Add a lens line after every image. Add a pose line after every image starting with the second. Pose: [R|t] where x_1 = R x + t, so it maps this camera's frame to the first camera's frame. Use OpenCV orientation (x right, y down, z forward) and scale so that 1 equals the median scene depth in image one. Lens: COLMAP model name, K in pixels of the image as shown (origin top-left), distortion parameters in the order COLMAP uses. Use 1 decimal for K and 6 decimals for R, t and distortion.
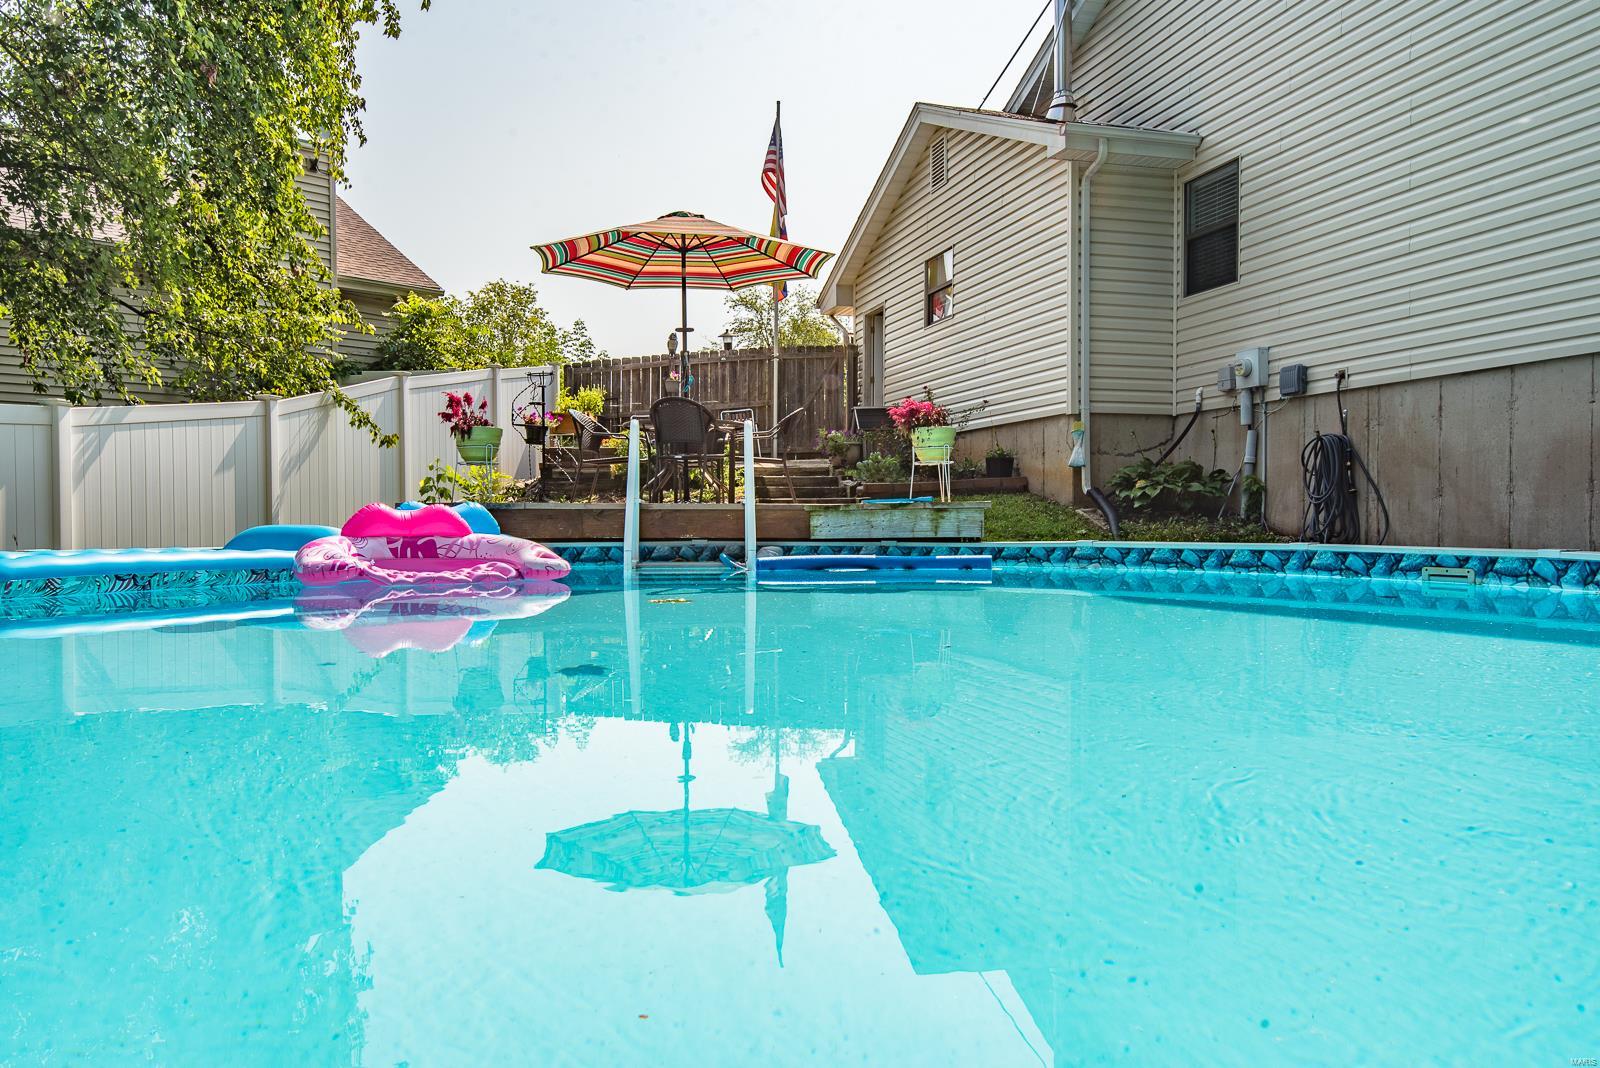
lens RADIAL K [[1153.2, 0, 795.0], [0, 1153.2, 534.9], [0, 0, 1]] dist [0.004569, 0.000490]
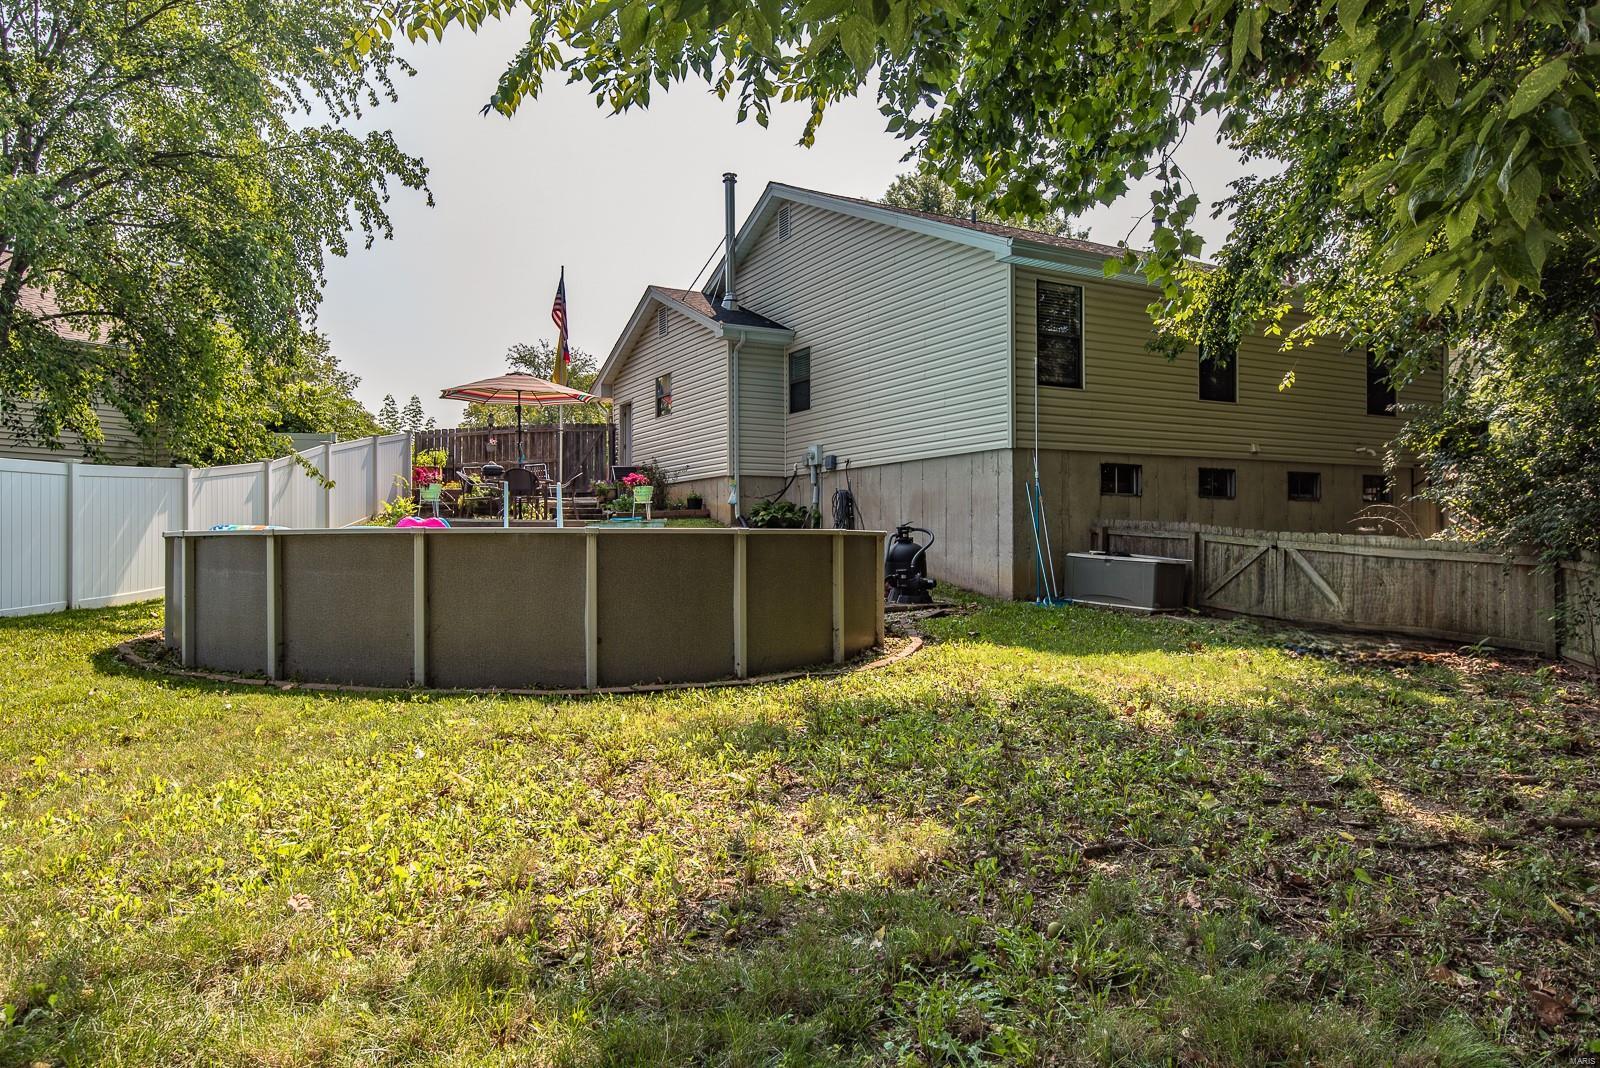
lens RADIAL K [[1044.9, 0, 803.5], [0, 1044.9, 547.9], [0, 0, 1]] dist [0.009272, 0.000155]
pose [[0.975164, -0.000294, 0.221482, -0.015865], [0.003507, 0.999894, -0.014116, 0.034774], [-0.221454, 0.014543, 0.975062, -0.650337]]
